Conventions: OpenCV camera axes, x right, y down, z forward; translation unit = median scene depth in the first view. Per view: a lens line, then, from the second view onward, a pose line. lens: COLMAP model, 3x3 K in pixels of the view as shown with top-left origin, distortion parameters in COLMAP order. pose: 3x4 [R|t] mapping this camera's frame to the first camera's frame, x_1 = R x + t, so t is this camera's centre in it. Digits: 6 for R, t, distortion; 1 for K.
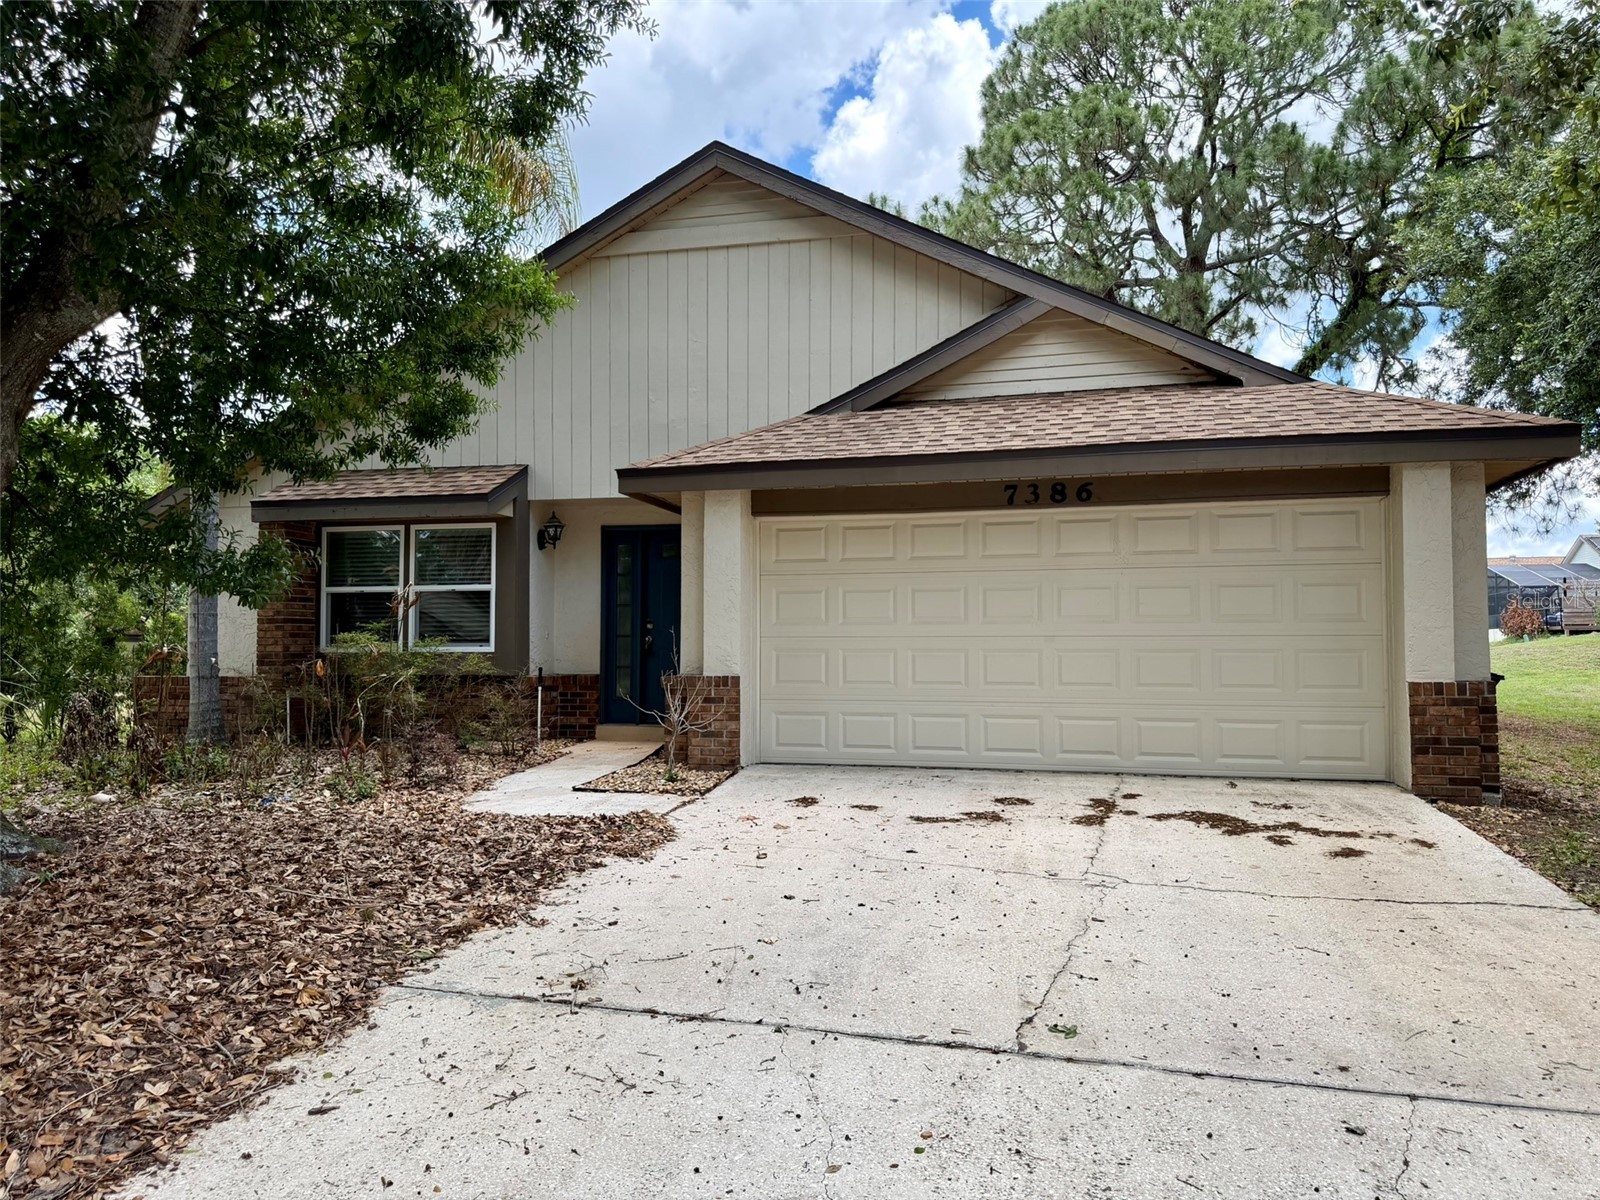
lens RADIAL K [[1091.9, 0, 800.0], [0, 1091.9, 600.0], [0, 0, 1]] dist [0.020968, -0.000790]
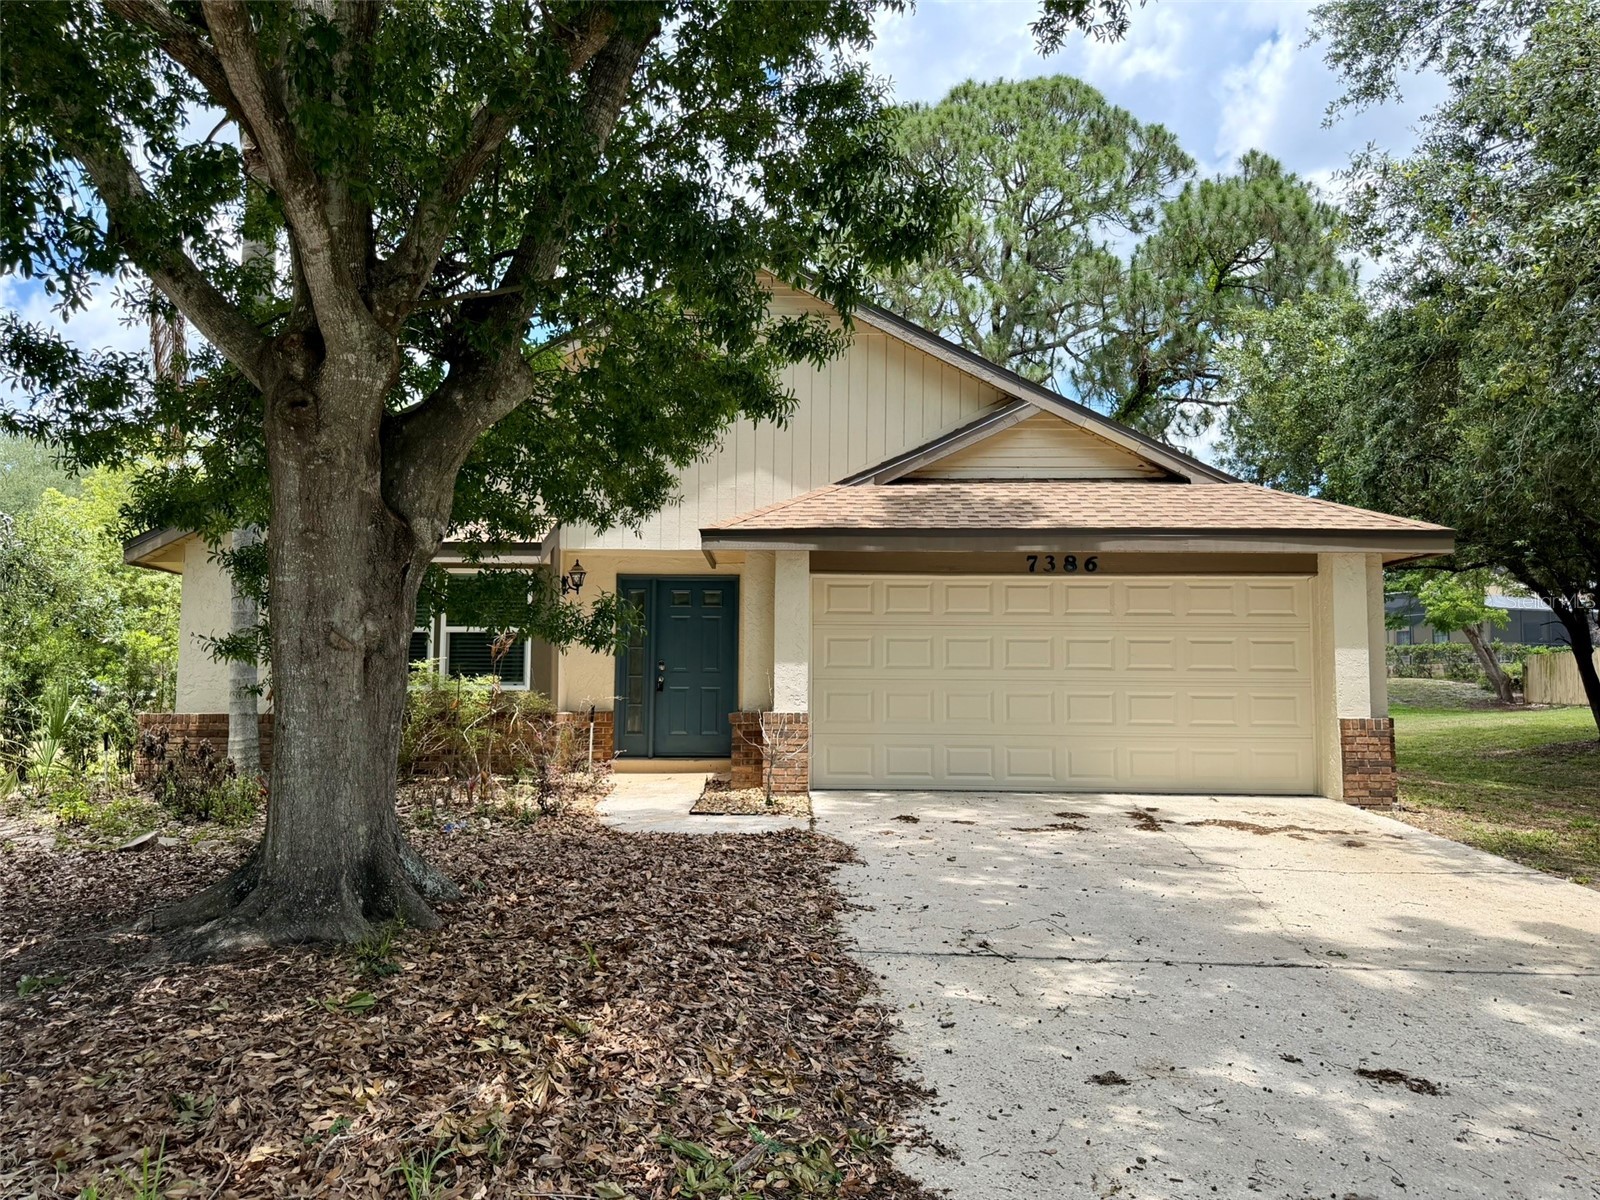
lens RADIAL K [[1091.9, 0, 800.0], [0, 1091.9, 600.0], [0, 0, 1]] dist [0.020968, -0.000790]
pose [[0.971394, 0.024018, 0.236257, -0.335206], [-0.016076, 0.999241, -0.035482, -0.008707], [-0.236930, 0.030669, 0.971043, -0.114555]]
